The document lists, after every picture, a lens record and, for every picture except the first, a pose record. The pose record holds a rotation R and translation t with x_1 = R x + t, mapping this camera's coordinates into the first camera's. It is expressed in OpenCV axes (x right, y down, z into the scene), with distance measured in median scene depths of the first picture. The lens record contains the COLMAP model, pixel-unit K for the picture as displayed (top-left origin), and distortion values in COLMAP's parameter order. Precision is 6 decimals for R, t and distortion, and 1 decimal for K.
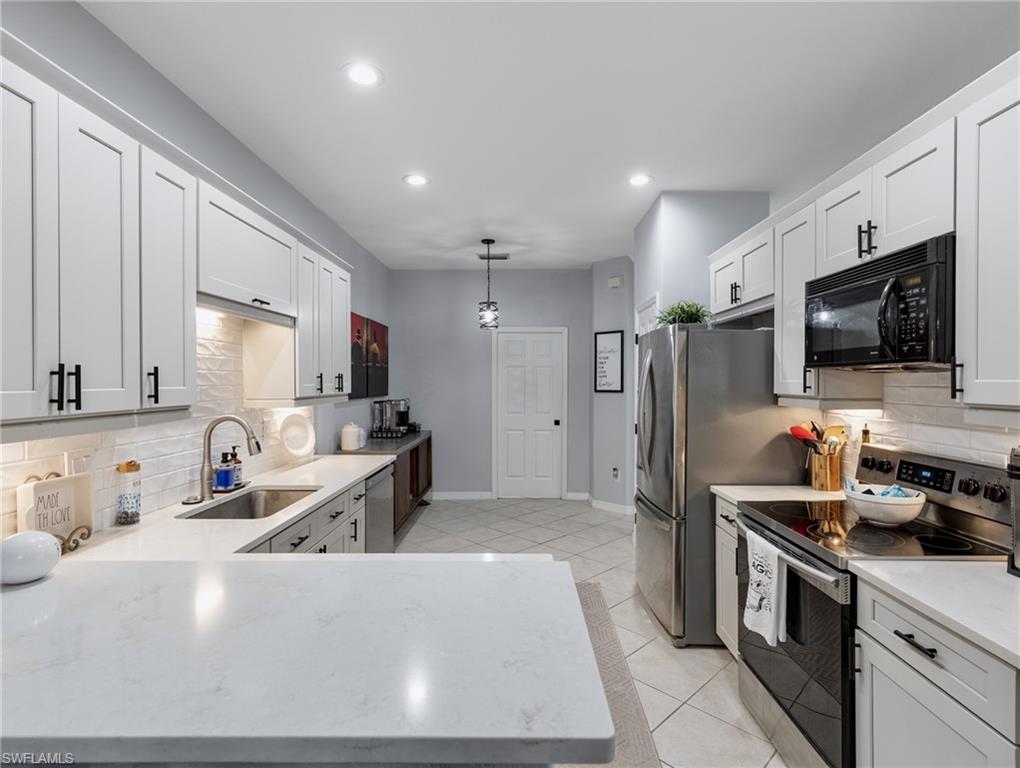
lens RADIAL K [[520.0, 0, 515.0], [0, 520.0, 382.1], [0, 0, 1]] dist [0.004925, -0.000628]
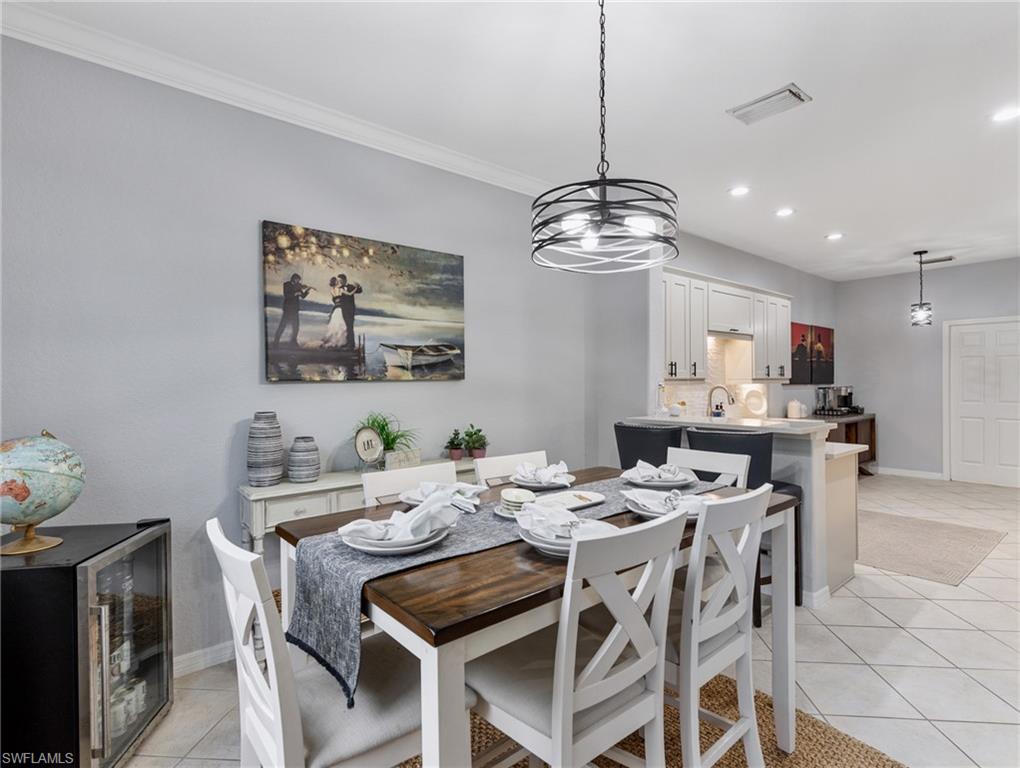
lens RADIAL K [[520.0, 0, 515.0], [0, 520.0, 382.1], [0, 0, 1]] dist [0.004925, -0.000628]
pose [[0.656856, -0.002208, -0.754013, 0.238464], [0.003013, 0.999995, -0.000303, 0.023554], [0.754010, -0.002072, 0.656860, -0.485731]]
